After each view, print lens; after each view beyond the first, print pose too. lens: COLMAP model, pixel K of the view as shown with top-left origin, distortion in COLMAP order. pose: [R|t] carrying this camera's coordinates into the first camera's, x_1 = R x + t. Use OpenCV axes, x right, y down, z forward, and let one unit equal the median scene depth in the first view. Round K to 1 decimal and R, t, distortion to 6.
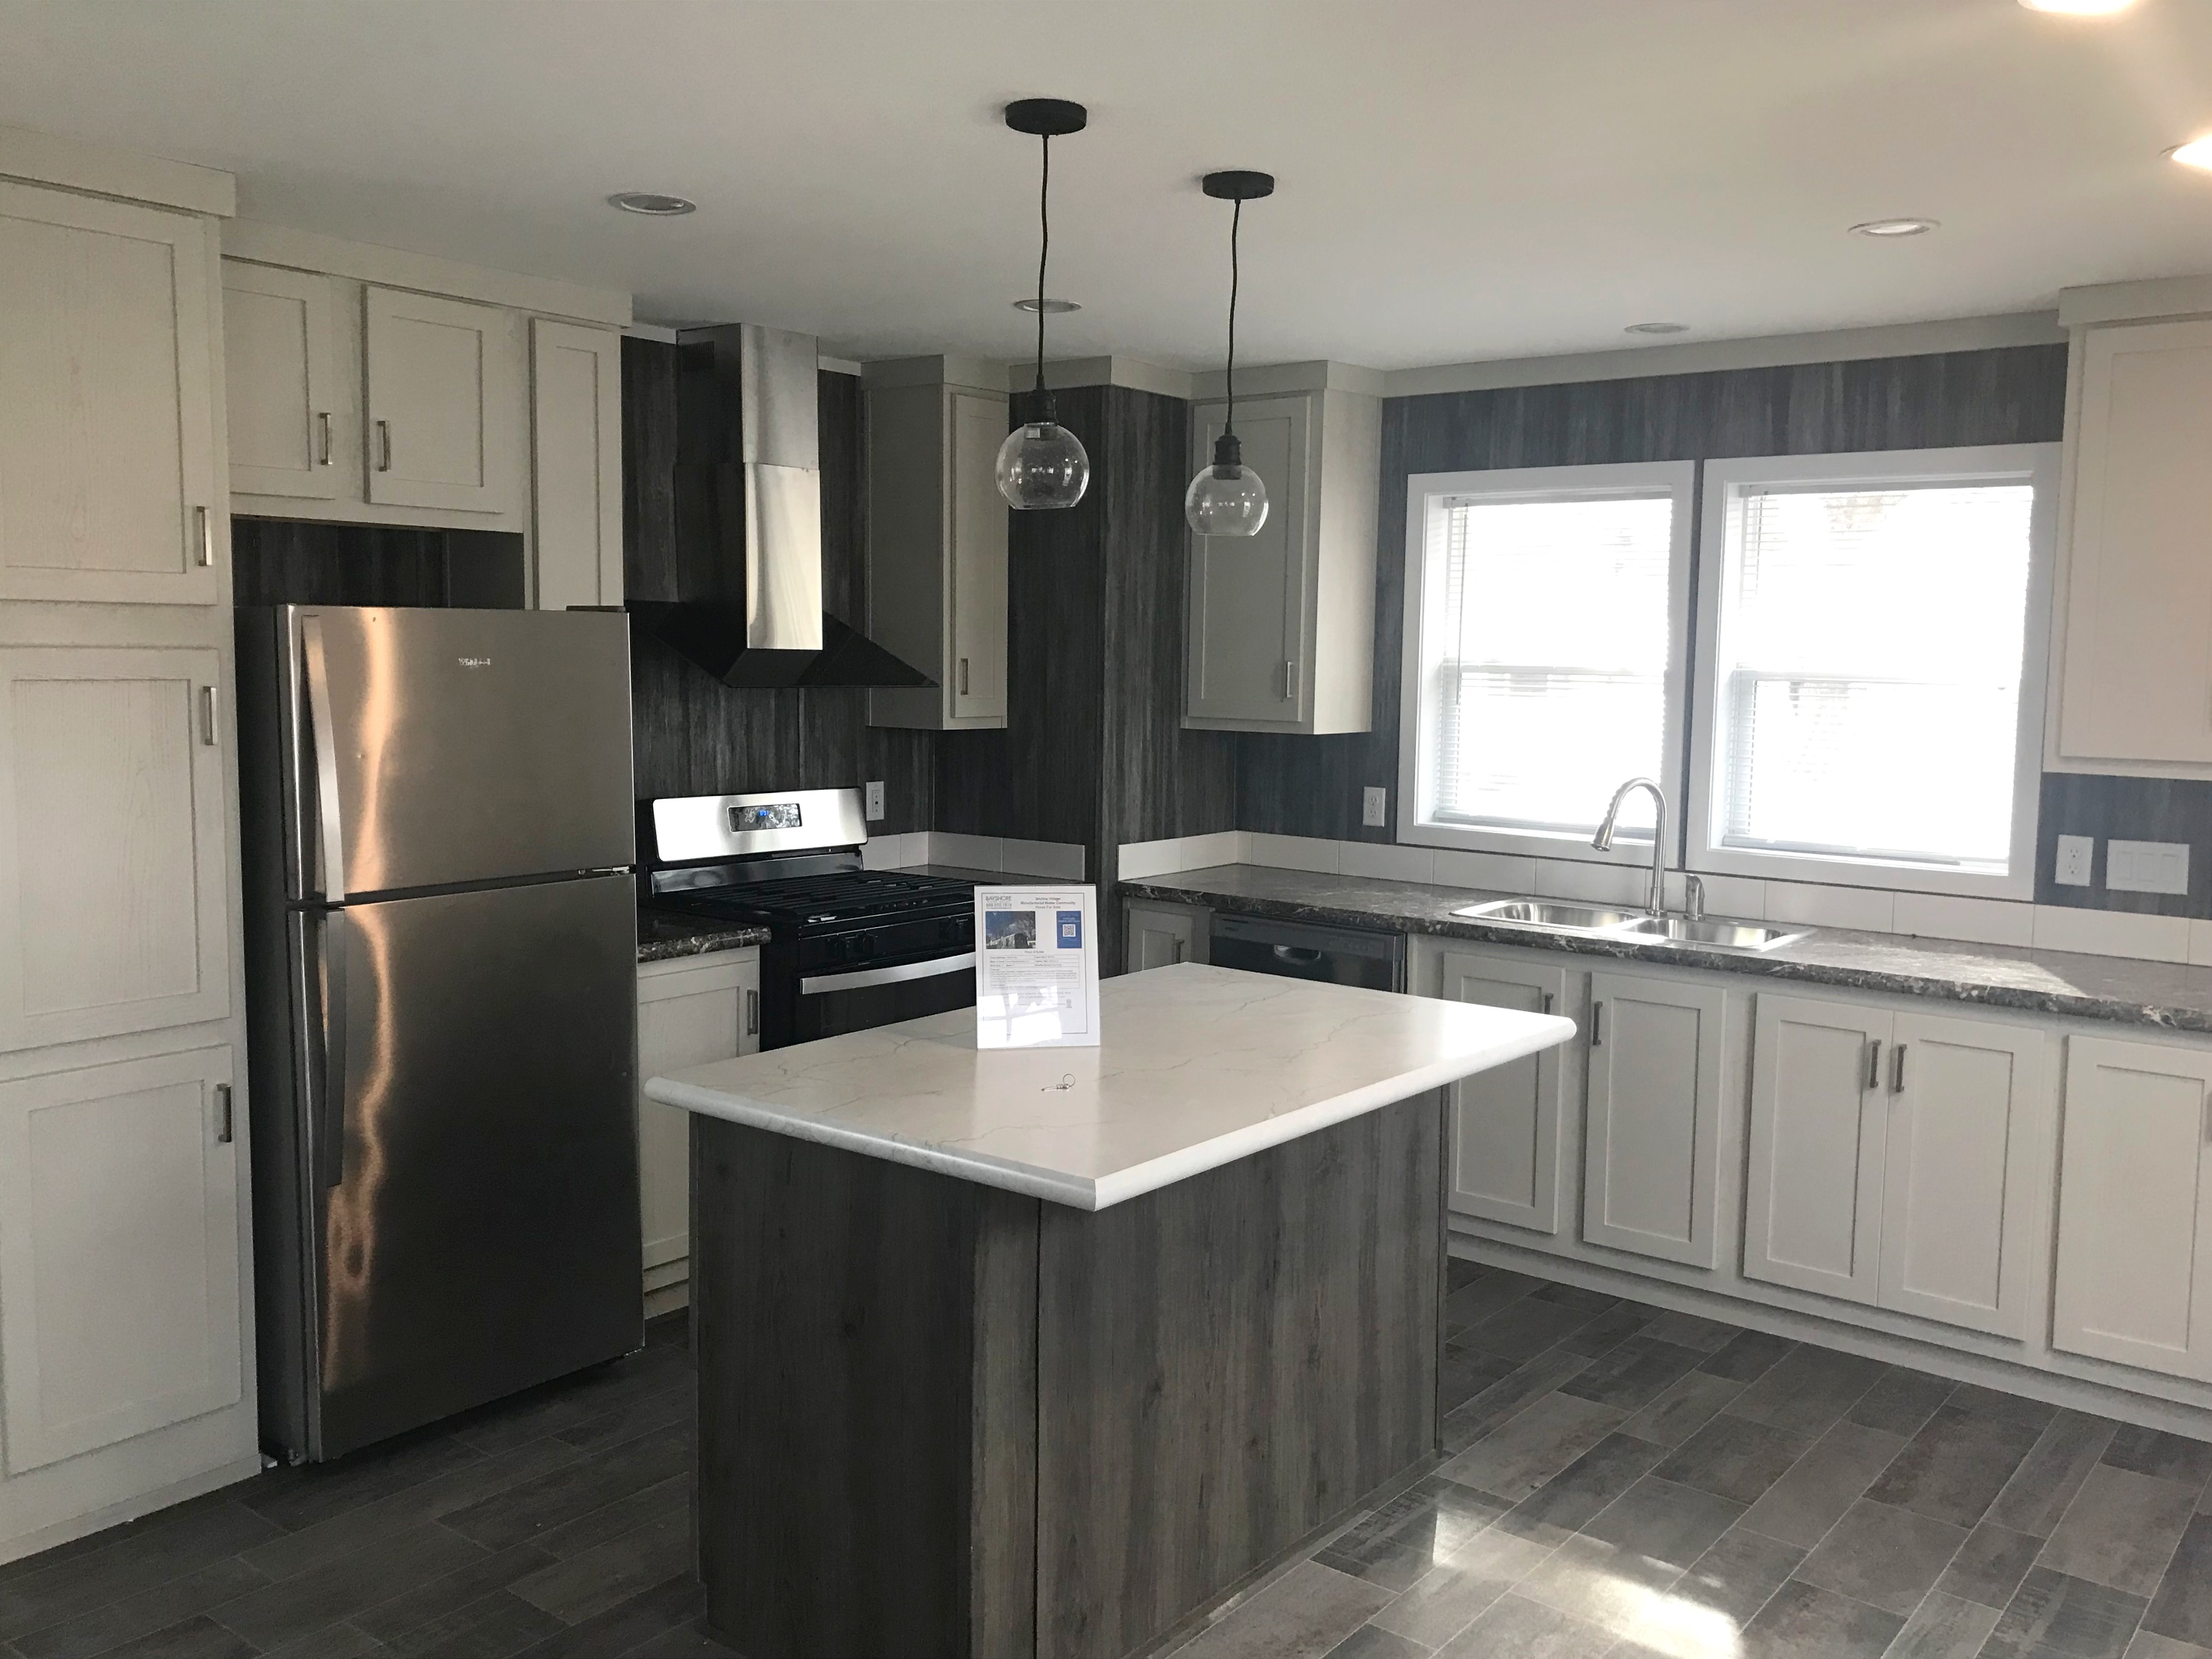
lens RADIAL K [[1842.9, 0, 1106.2], [0, 1842.9, 939.0], [0, 0, 1]] dist [-0.008555, 0.000338]
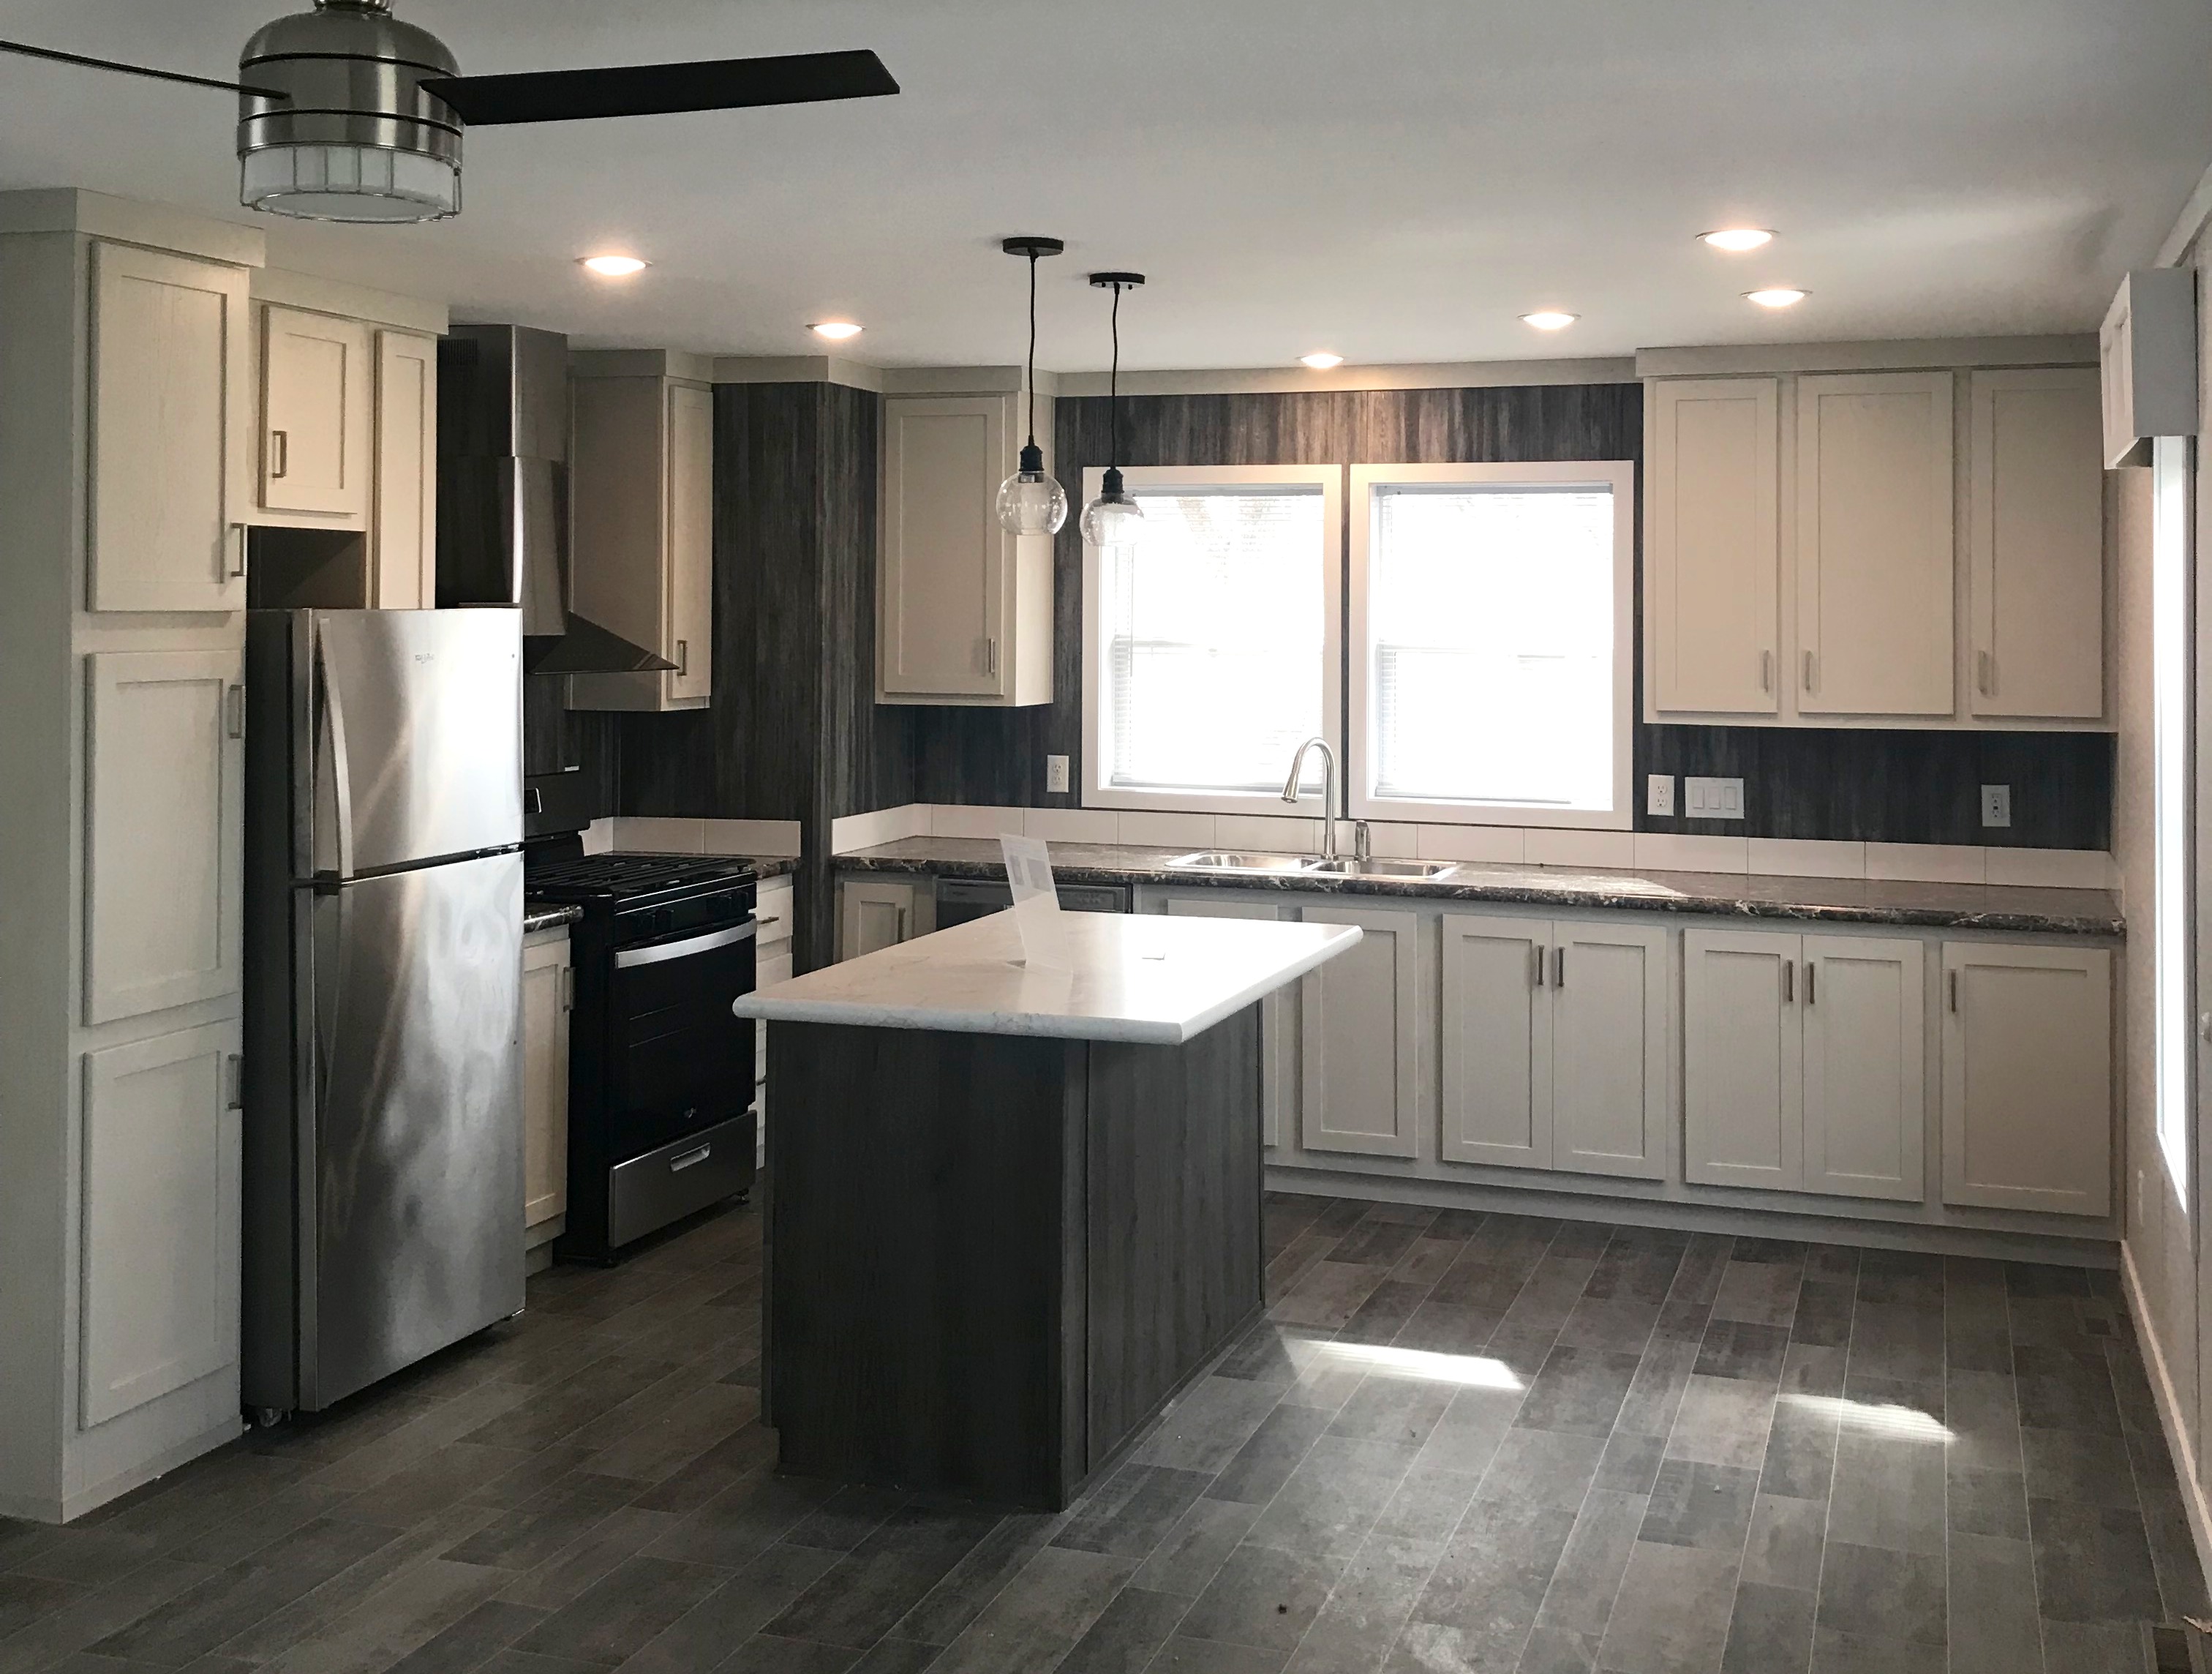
lens RADIAL K [[2684.4, 0, 1106.0], [0, 2684.4, 837.0], [0, 0, 1]] dist [0.001402, 0.009027]
pose [[0.929536, -0.040024, 0.366554, -0.468551], [0.062123, 0.996880, -0.048686, 0.048402], [-0.363462, 0.068027, 0.929122, -0.521476]]
